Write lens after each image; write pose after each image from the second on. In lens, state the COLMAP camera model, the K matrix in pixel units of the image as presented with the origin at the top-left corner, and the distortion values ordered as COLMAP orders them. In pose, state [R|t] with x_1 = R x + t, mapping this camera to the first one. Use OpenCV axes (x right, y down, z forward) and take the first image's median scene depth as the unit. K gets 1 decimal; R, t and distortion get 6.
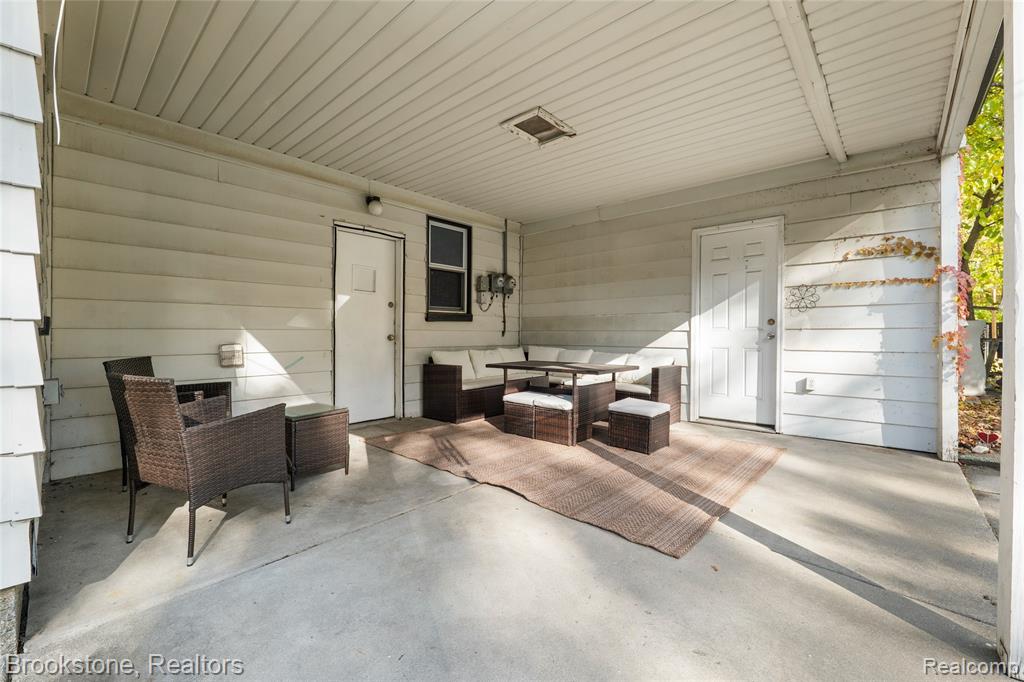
lens RADIAL K [[425.8, 0, 513.1], [0, 425.8, 336.6], [0, 0, 1]] dist [-0.014552, -0.000299]
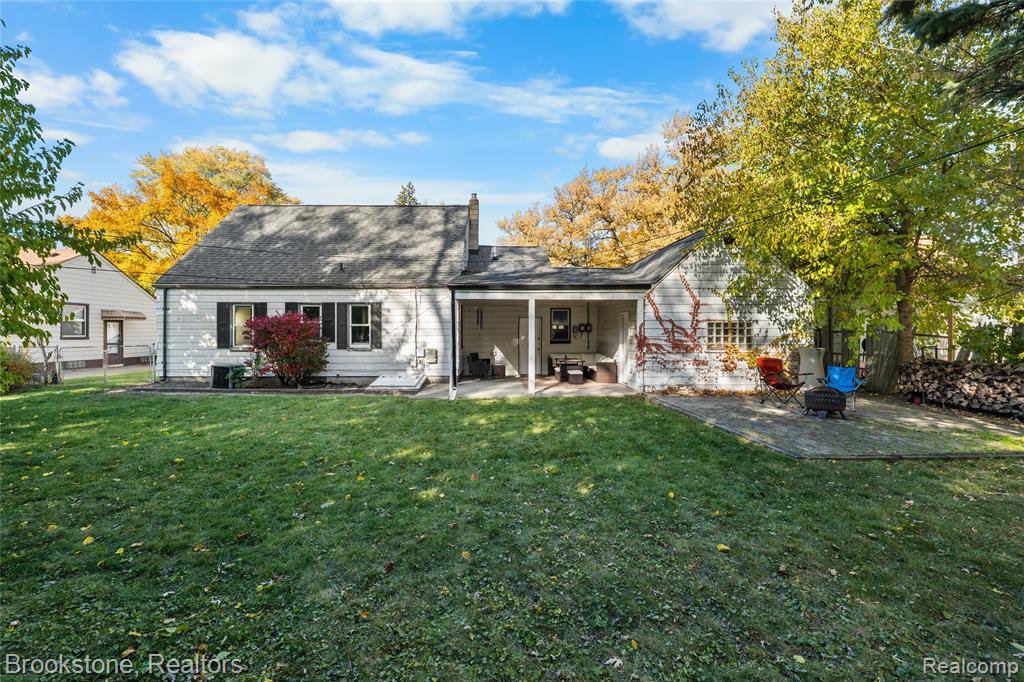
lens RADIAL K [[425.8, 0, 511.9], [0, 425.8, 343.7], [0, 0, 1]] dist [-0.014552, -0.000299]
pose [[0.678525, -0.004491, -0.734563, 1.616383], [-0.005920, 0.999915, -0.011583, -0.000336], [0.734553, 0.012208, 0.678441, -1.087507]]
